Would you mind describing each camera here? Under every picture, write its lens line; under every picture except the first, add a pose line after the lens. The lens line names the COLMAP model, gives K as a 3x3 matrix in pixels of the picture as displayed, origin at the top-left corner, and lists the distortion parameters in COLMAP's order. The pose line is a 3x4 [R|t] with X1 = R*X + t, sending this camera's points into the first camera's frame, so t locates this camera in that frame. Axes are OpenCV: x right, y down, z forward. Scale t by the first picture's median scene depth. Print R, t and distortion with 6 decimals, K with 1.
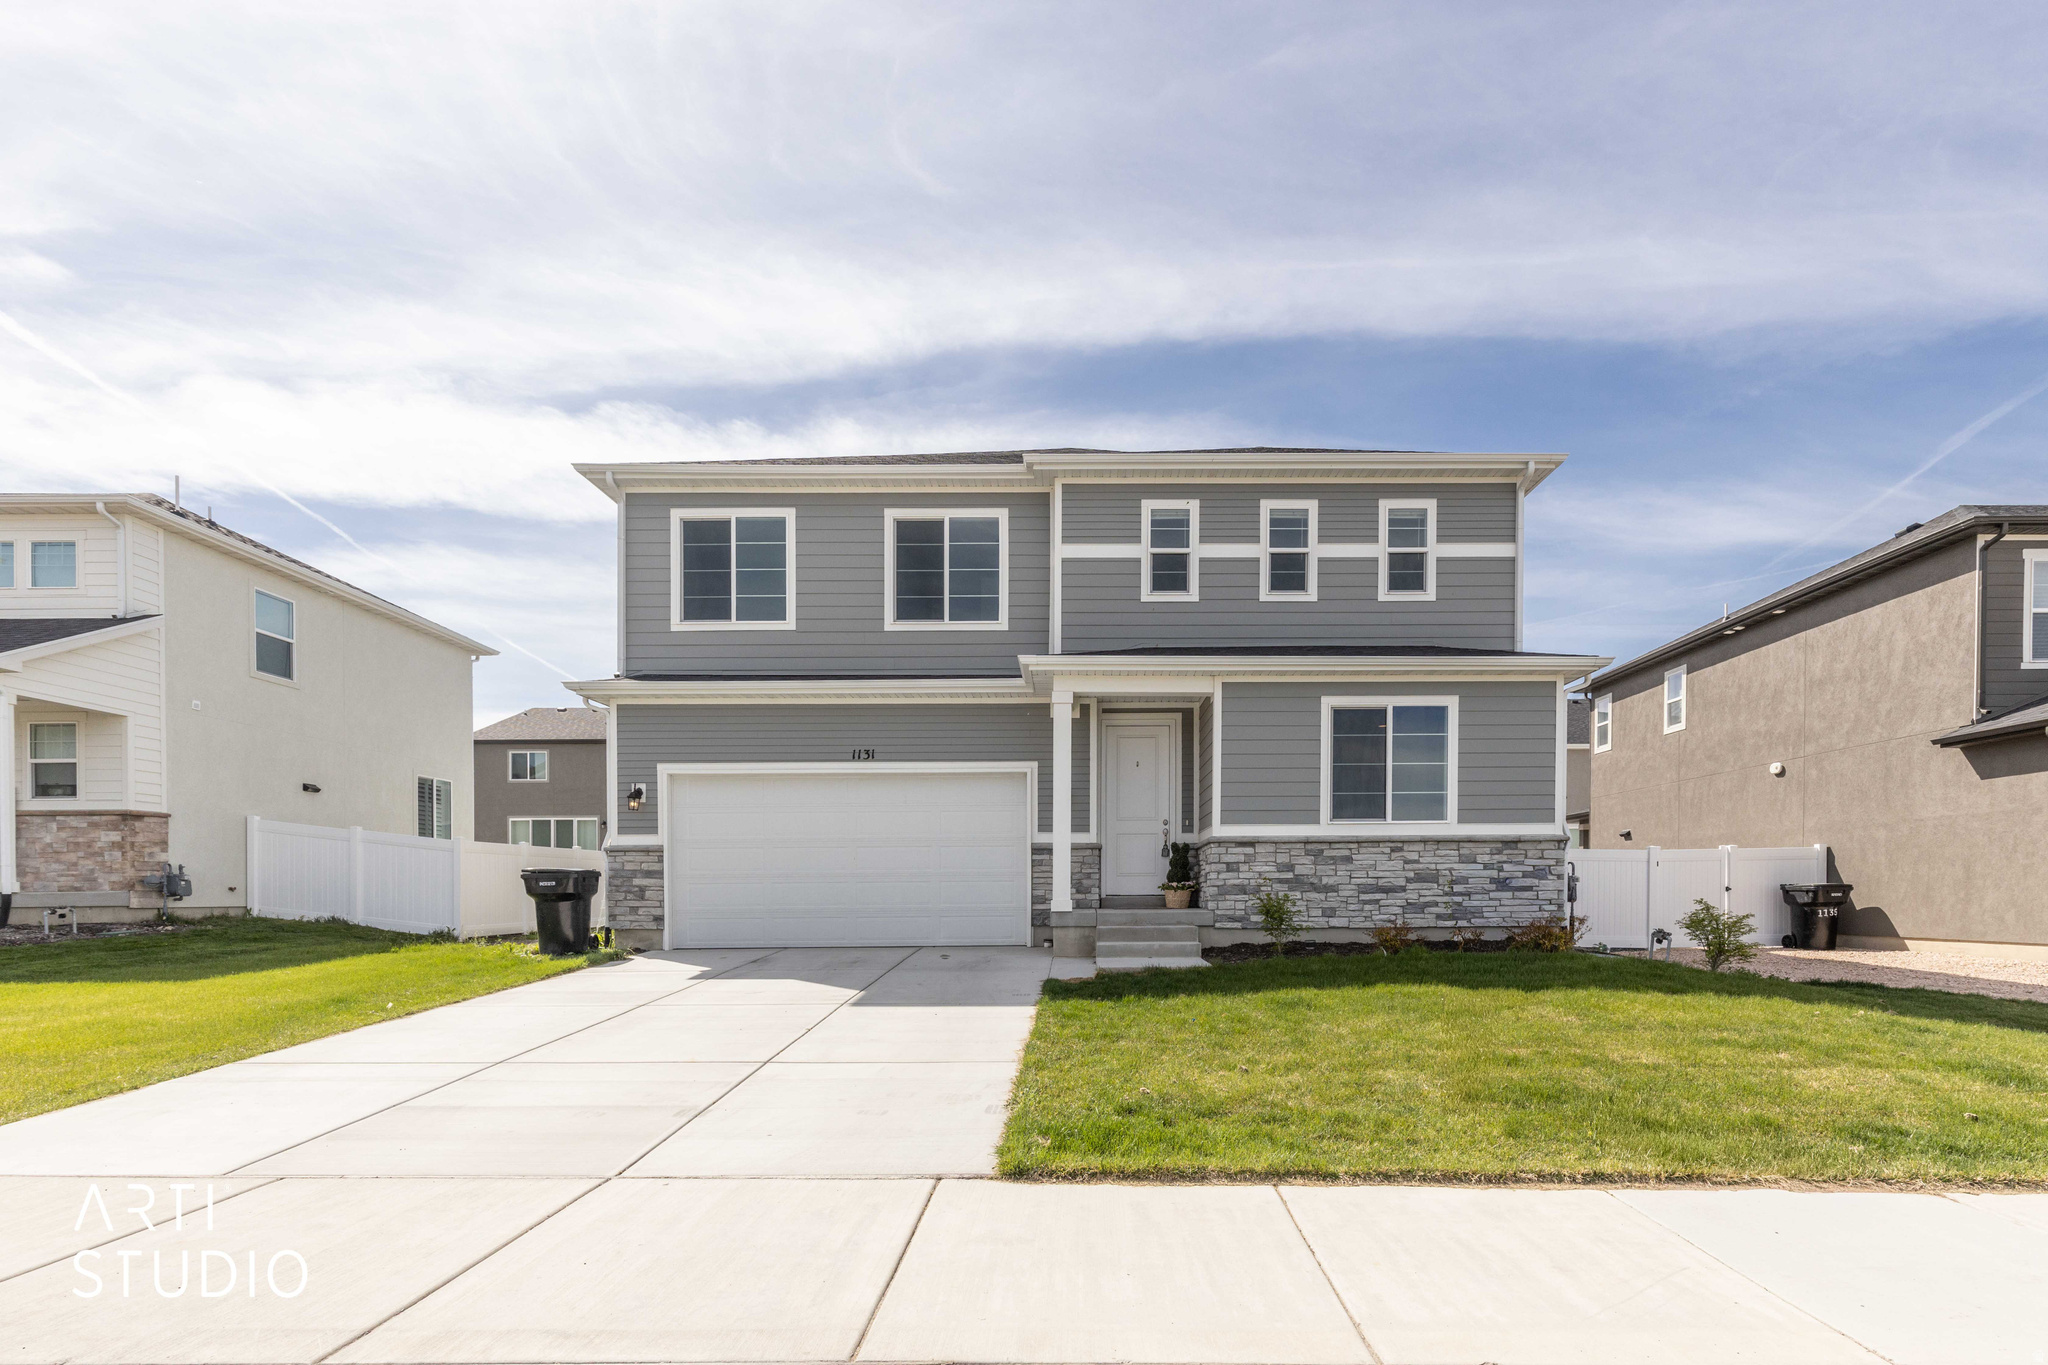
lens RADIAL K [[955.0, 0, 1116.4], [0, 955.0, 889.6], [0, 0, 1]] dist [0.009715, -0.002738]
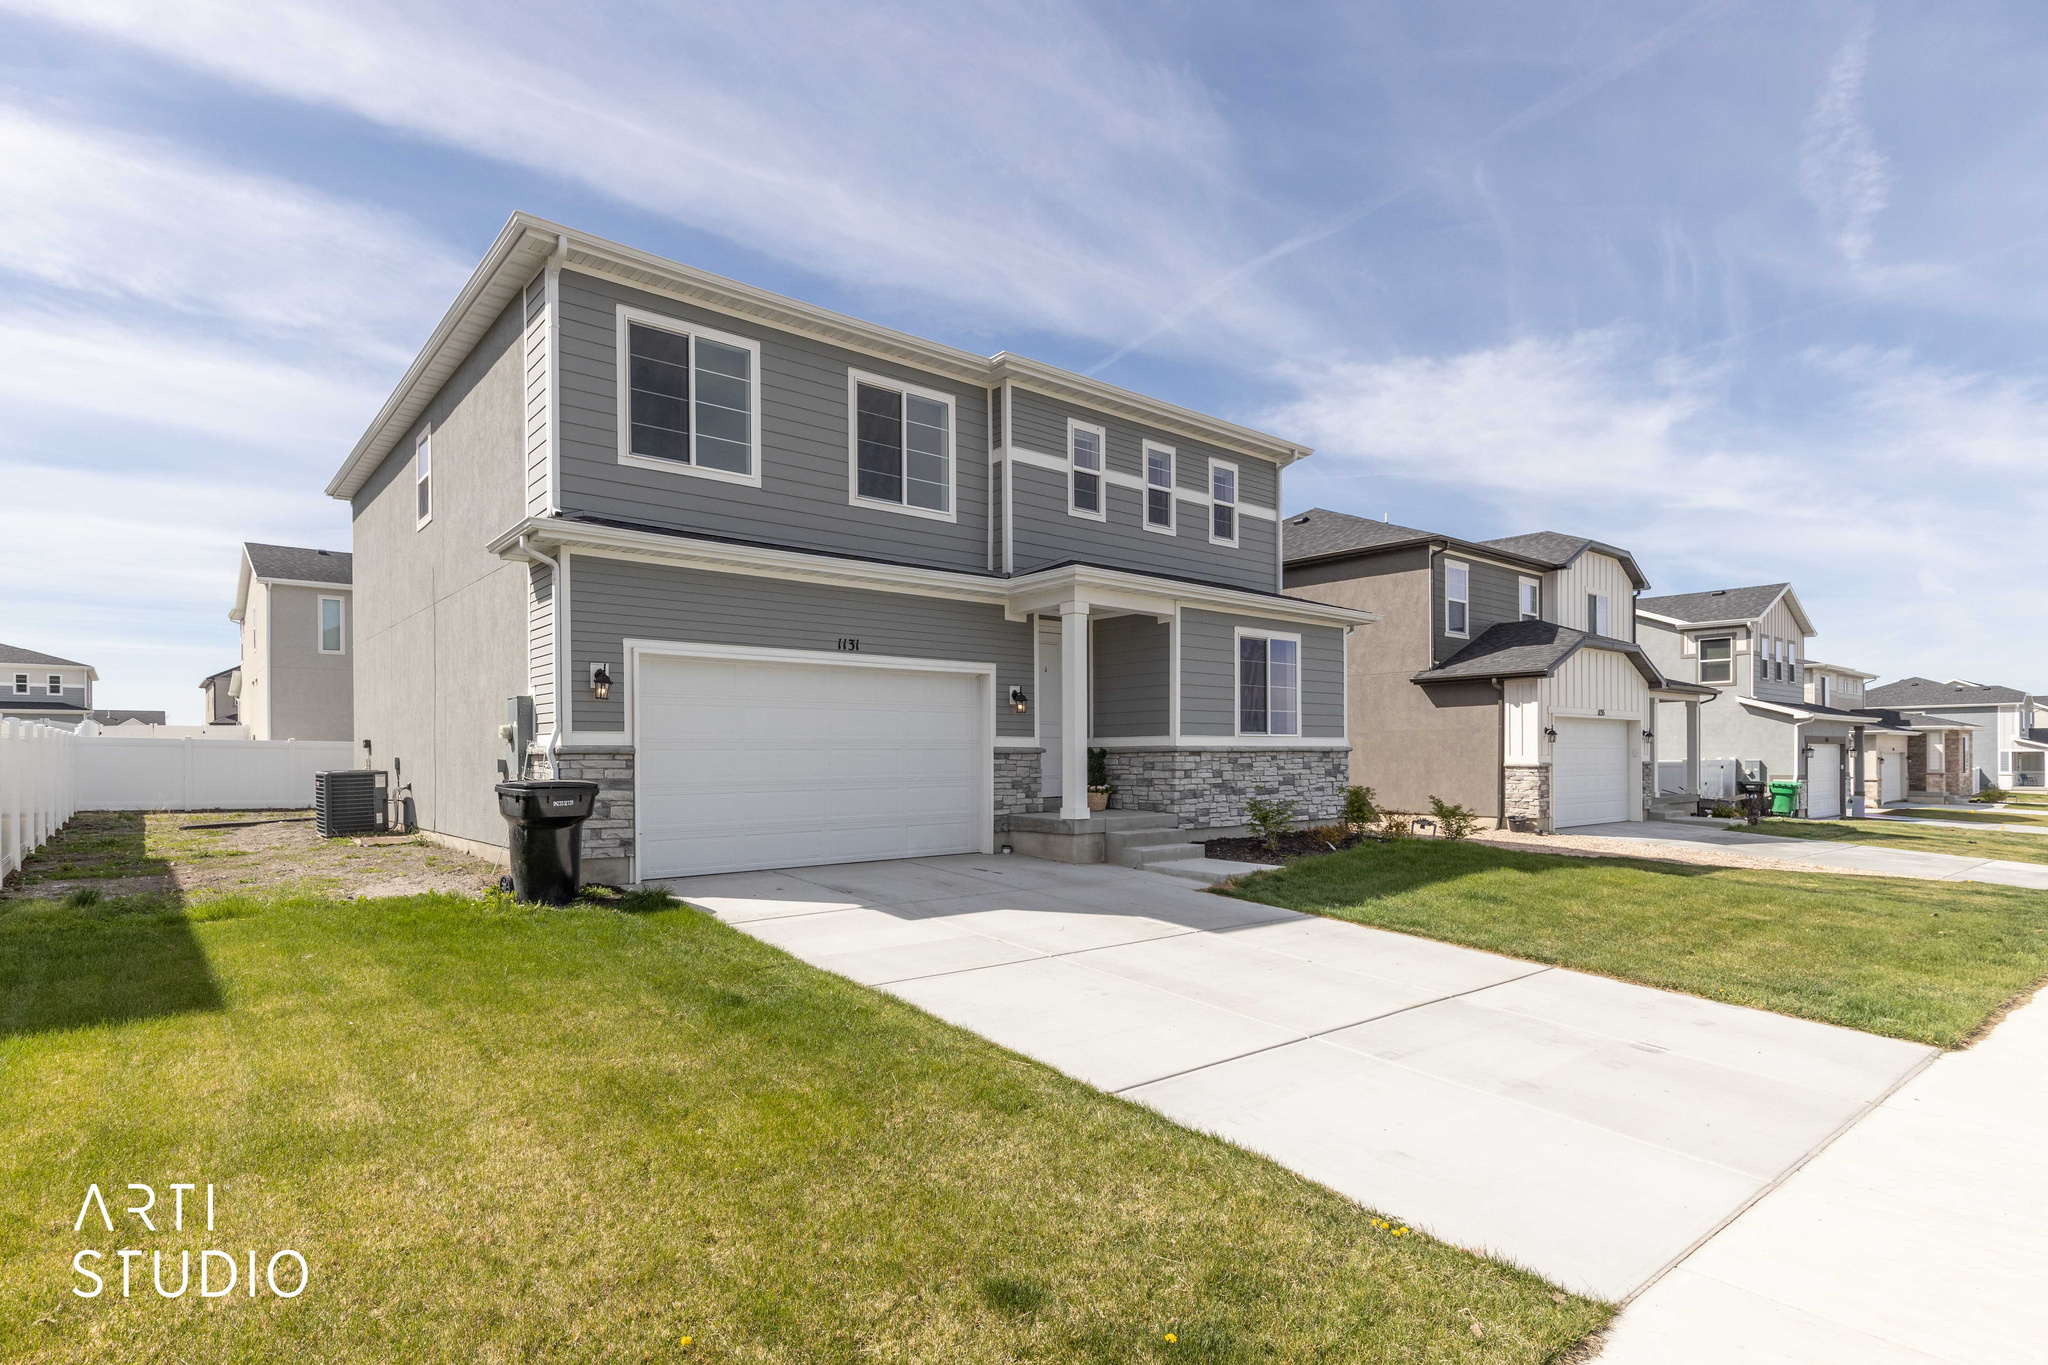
lens RADIAL K [[955.0, 0, 938.1], [0, 955.0, 718.3], [0, 0, 1]] dist [0.009715, -0.002738]
pose [[0.818957, 0.025926, 0.573269, -0.729484], [-0.008307, 0.999410, -0.033332, -0.046177], [-0.573794, 0.022535, 0.818689, 0.228271]]
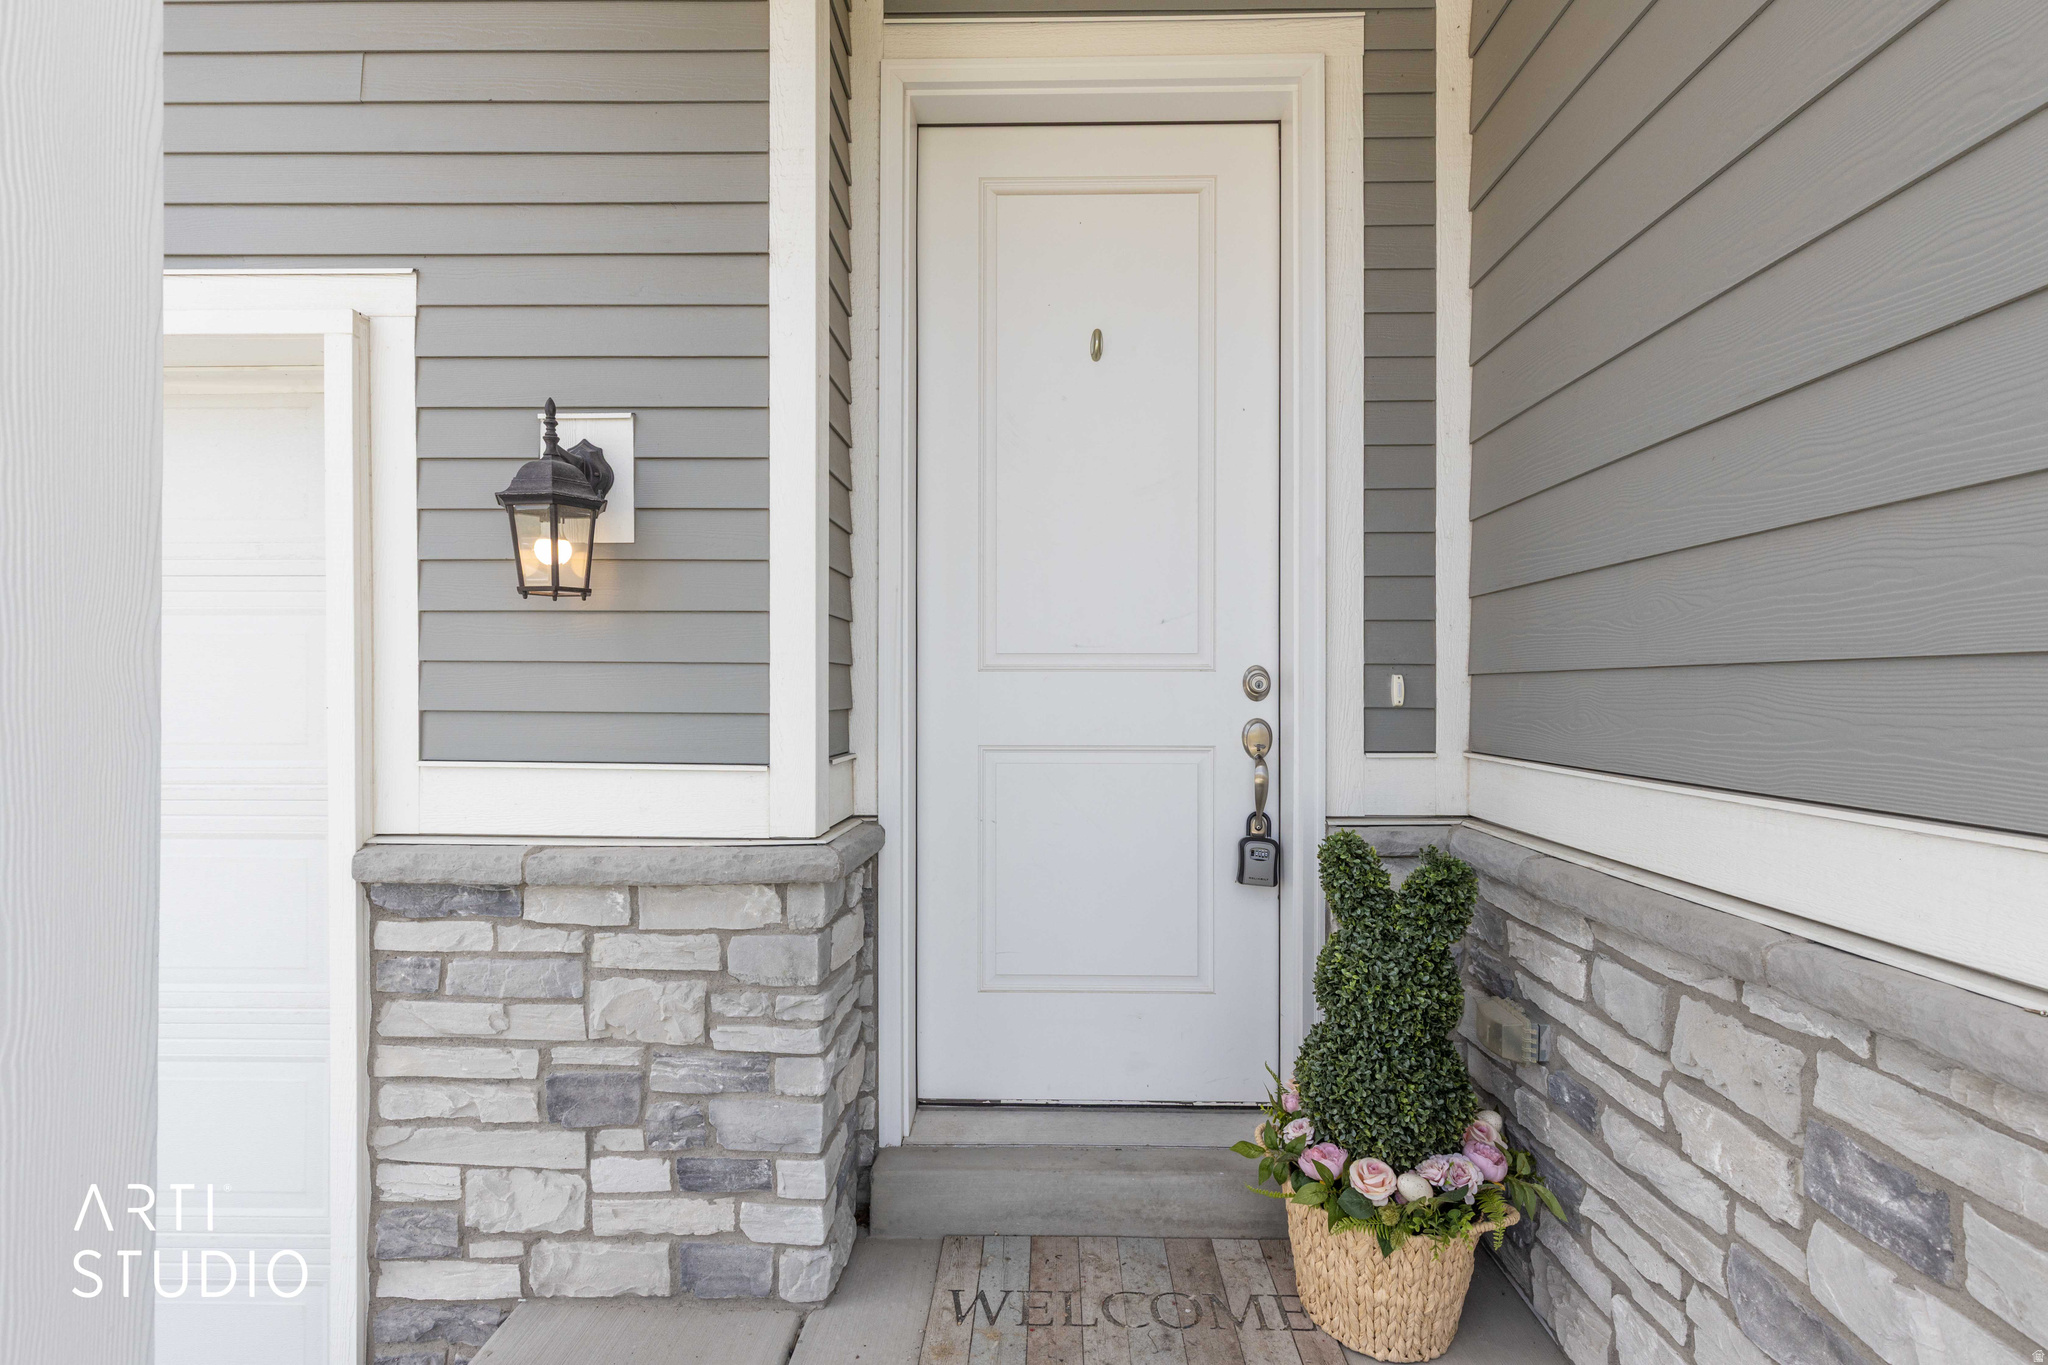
lens RADIAL K [[955.0, 0, 1015.8], [0, 955.0, 687.8], [0, 0, 1]] dist [0.009715, -0.002738]
pose [[0.998743, 0.010432, -0.049029, 0.017711], [-0.010104, 0.999925, 0.006942, -0.075643], [0.049098, -0.006438, 0.998773, 0.889118]]
